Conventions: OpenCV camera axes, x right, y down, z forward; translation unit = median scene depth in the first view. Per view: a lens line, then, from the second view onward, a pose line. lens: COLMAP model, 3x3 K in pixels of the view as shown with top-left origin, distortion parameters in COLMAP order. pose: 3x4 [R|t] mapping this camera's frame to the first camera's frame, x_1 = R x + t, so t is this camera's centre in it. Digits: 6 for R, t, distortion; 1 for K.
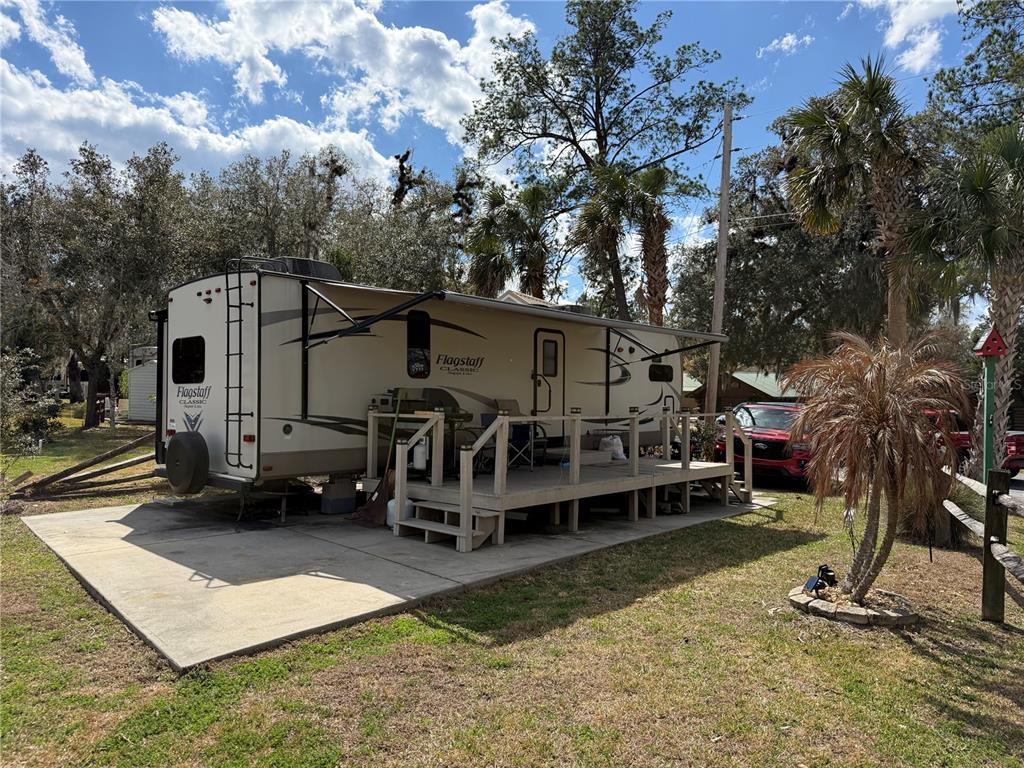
lens RADIAL K [[713.9, 0, 507.0], [0, 713.9, 392.3], [0, 0, 1]] dist [0.071085, -0.097241]
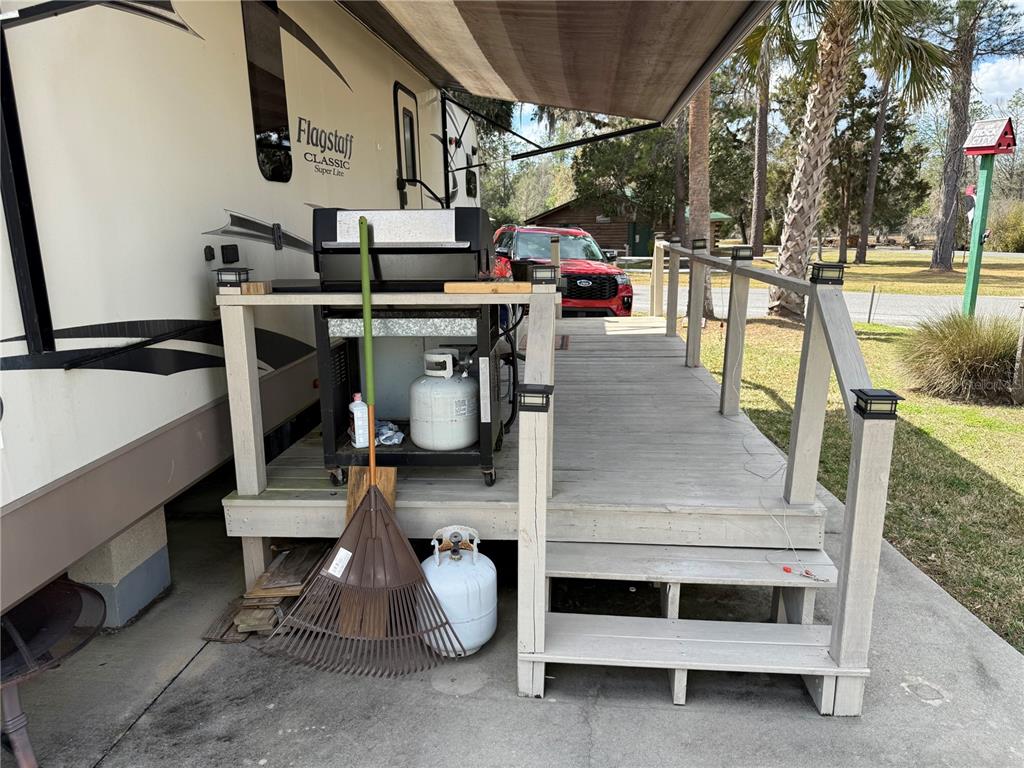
lens RADIAL K [[713.9, 0, 507.0], [0, 713.9, 392.3], [0, 0, 1]] dist [0.071085, -0.097241]
pose [[0.798746, -0.163577, 0.579005, -0.193797], [0.020365, 0.969132, 0.245699, -0.002595], [-0.601324, -0.184460, 0.777422, 0.469254]]
